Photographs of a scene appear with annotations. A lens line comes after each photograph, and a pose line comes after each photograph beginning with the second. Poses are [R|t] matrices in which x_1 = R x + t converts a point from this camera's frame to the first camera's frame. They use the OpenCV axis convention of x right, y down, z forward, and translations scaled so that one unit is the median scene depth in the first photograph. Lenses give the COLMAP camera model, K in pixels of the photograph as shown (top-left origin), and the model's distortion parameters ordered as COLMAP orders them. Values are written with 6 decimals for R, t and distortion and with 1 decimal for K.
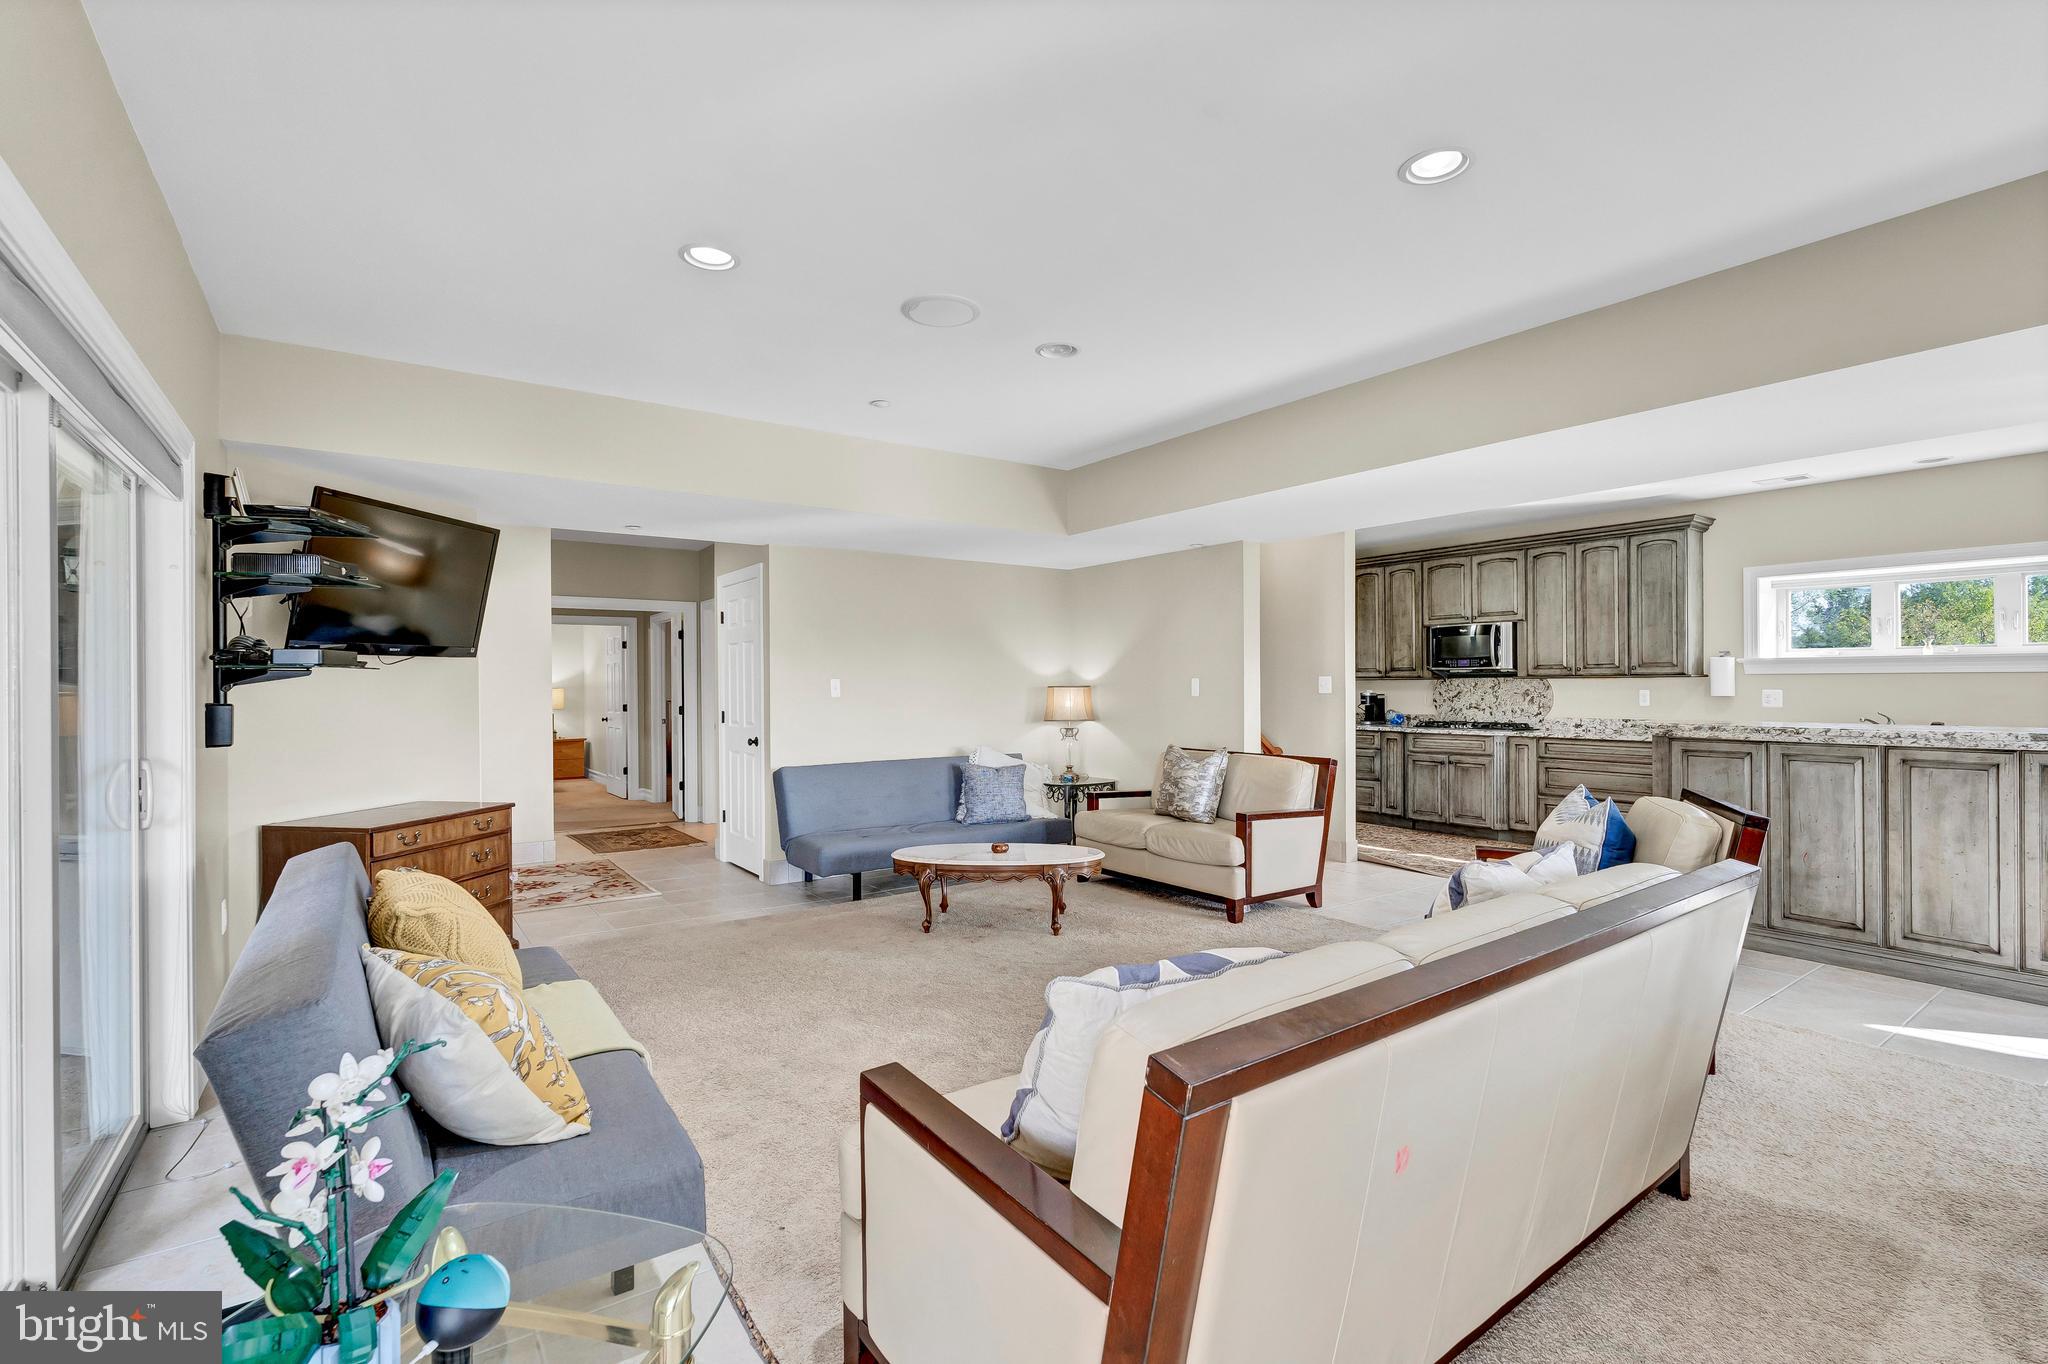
lens RADIAL K [[916.1, 0, 1026.1], [0, 916.1, 679.7], [0, 0, 1]] dist [-0.000498, -0.000026]
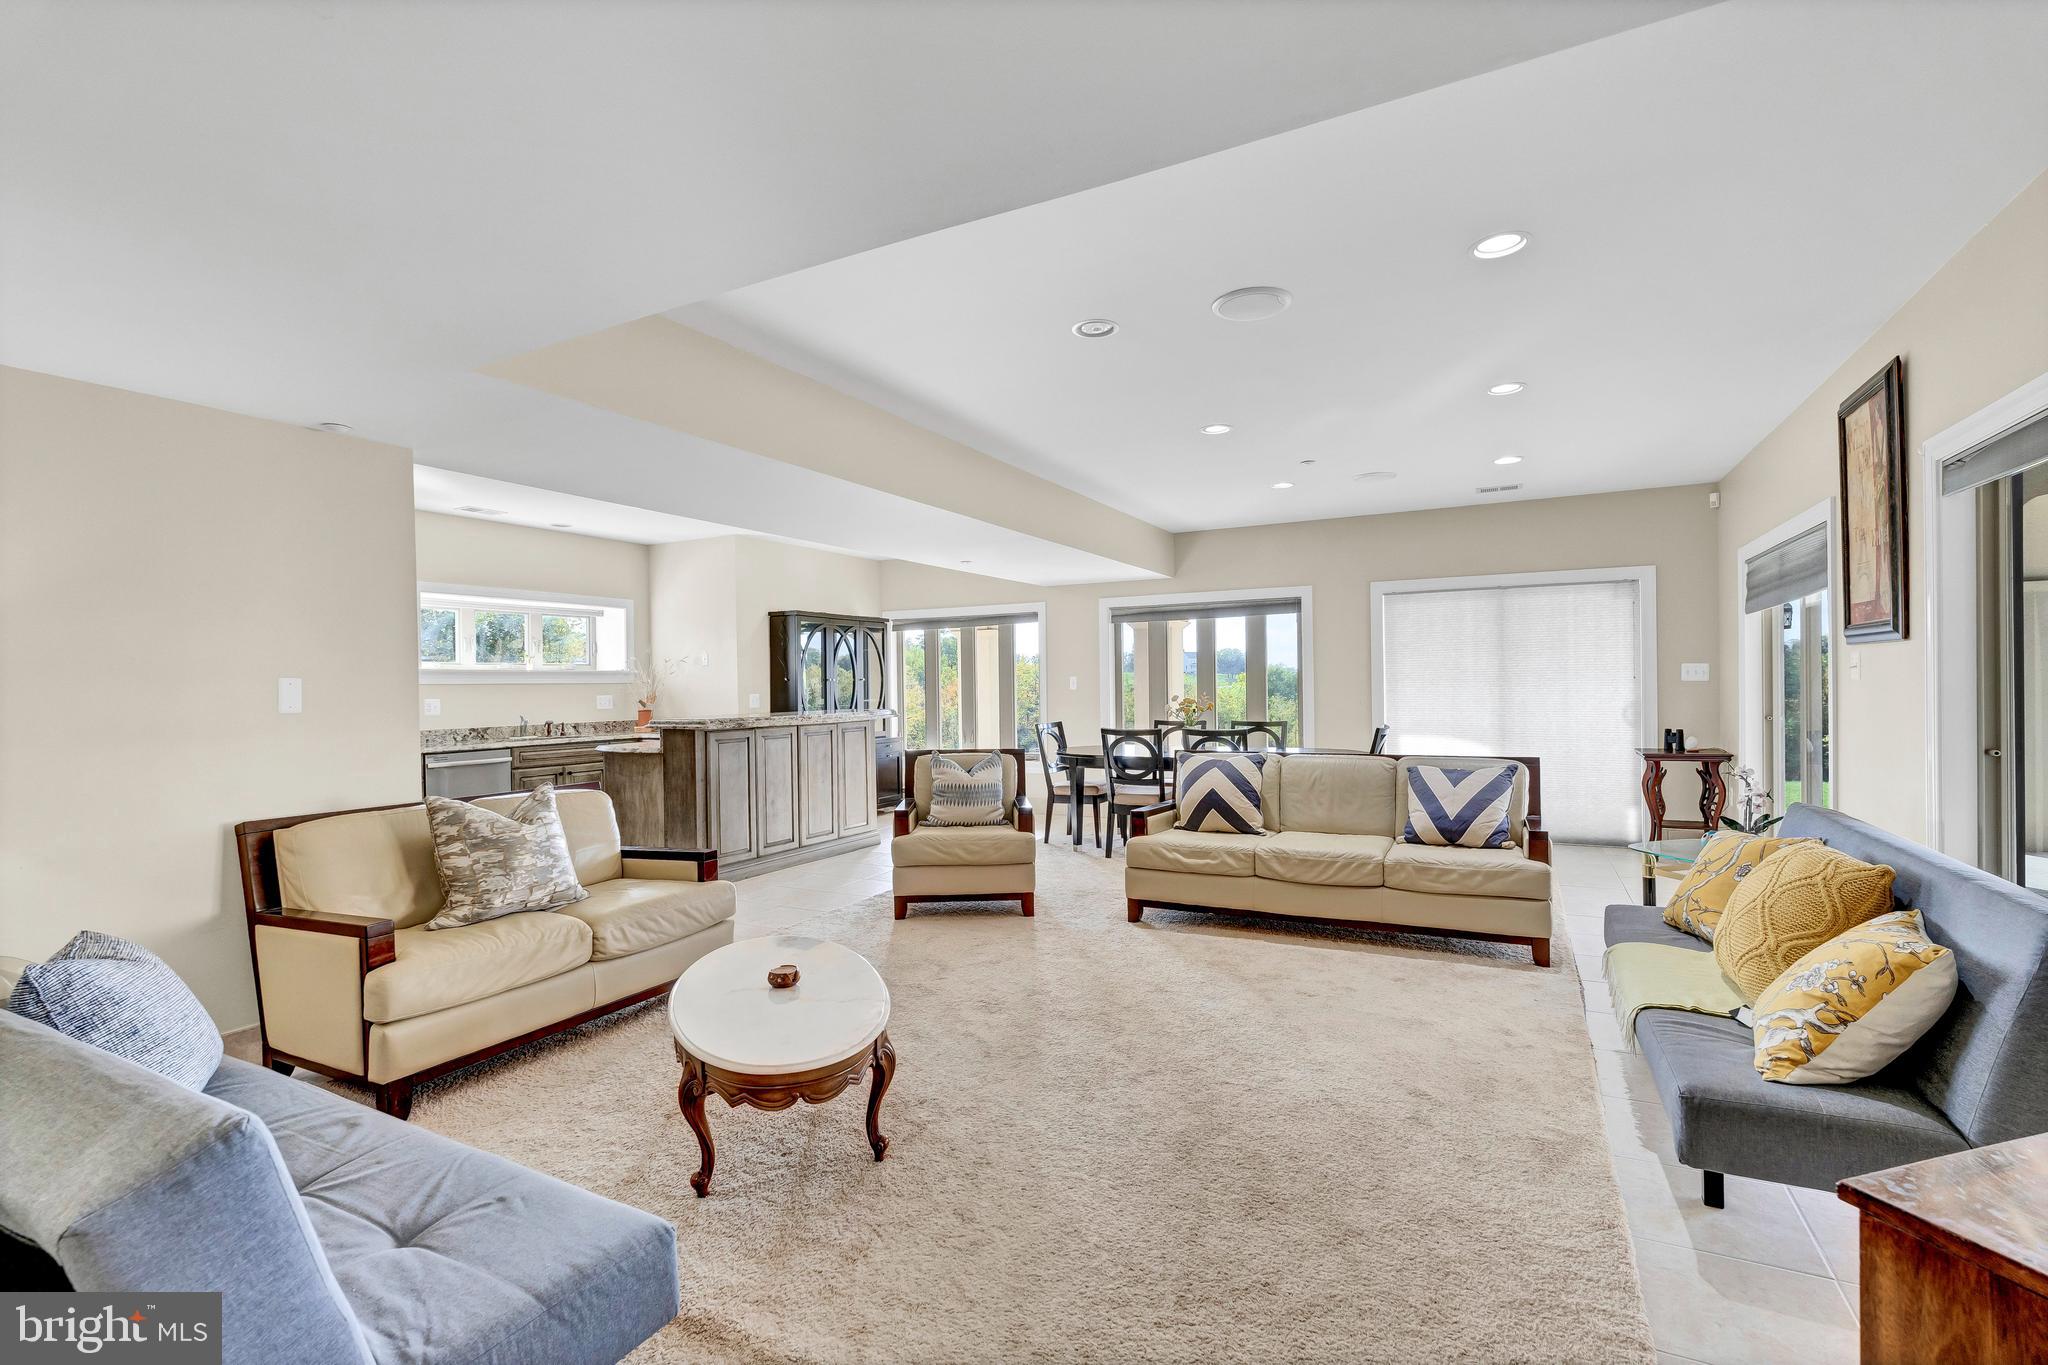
lens RADIAL K [[916.1, 0, 1031.5], [0, 916.1, 686.7], [0, 0, 1]] dist [-0.000498, -0.000026]
pose [[-0.443949, 0.007036, 0.896025, -0.378516], [0.012603, 0.999919, -0.001608, 0.006249], [-0.895964, 0.010578, -0.444002, 0.713045]]
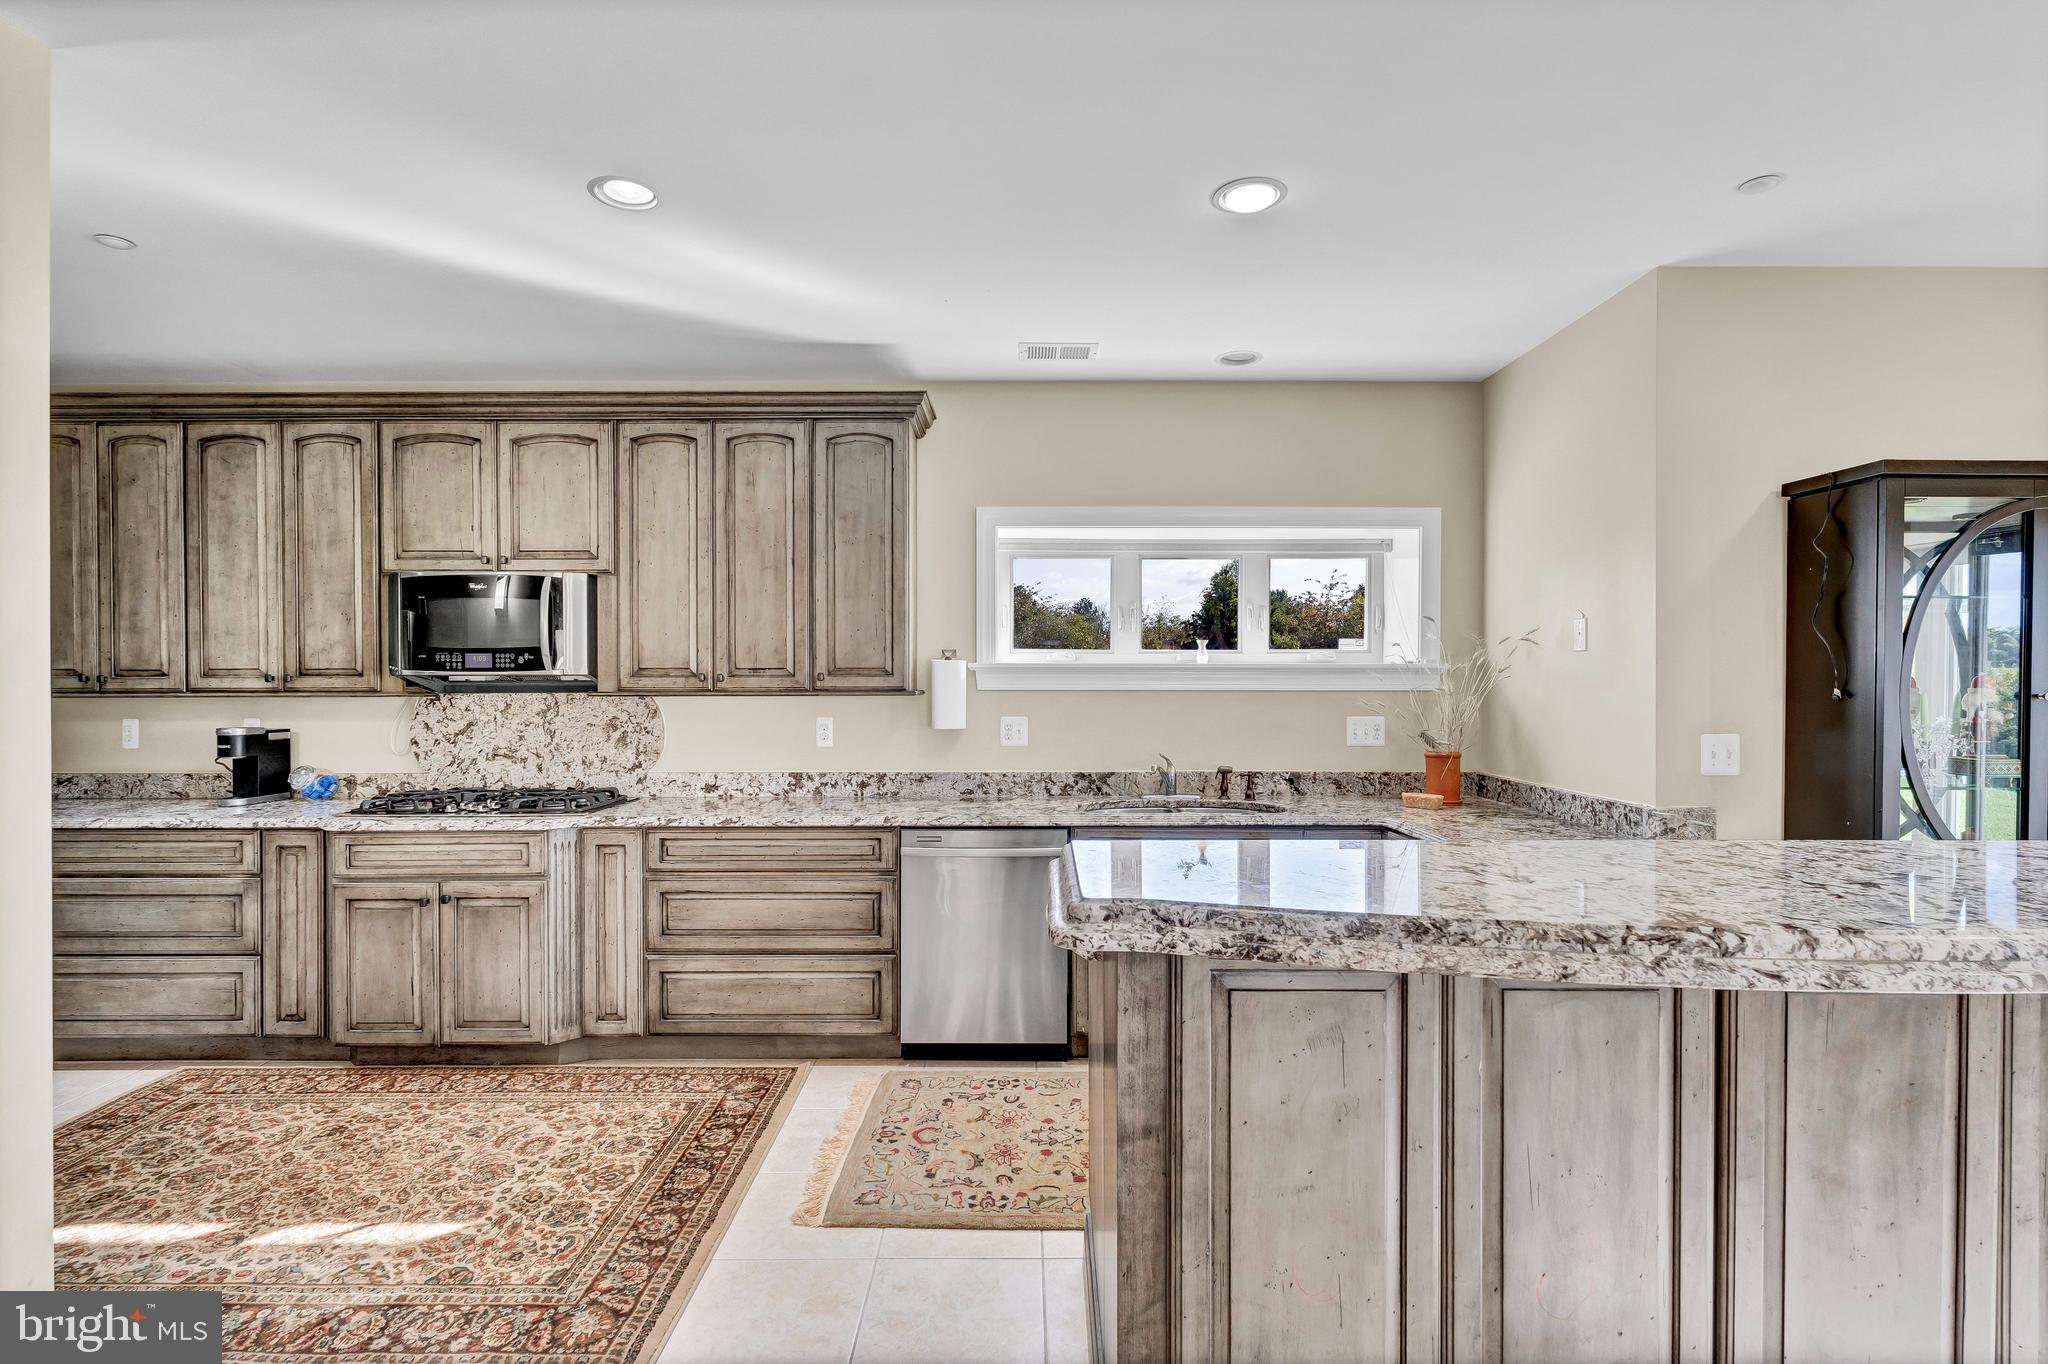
lens RADIAL K [[961.9, 0, 1024.0], [0, 961.9, 688.2], [0, 0, 1]] dist [0.001914, 0.000190]
pose [[0.581947, -0.003734, 0.813218, 0.259913], [-0.006066, 0.999942, 0.008932, -0.010920], [-0.813204, -0.010131, 0.581891, 0.529453]]
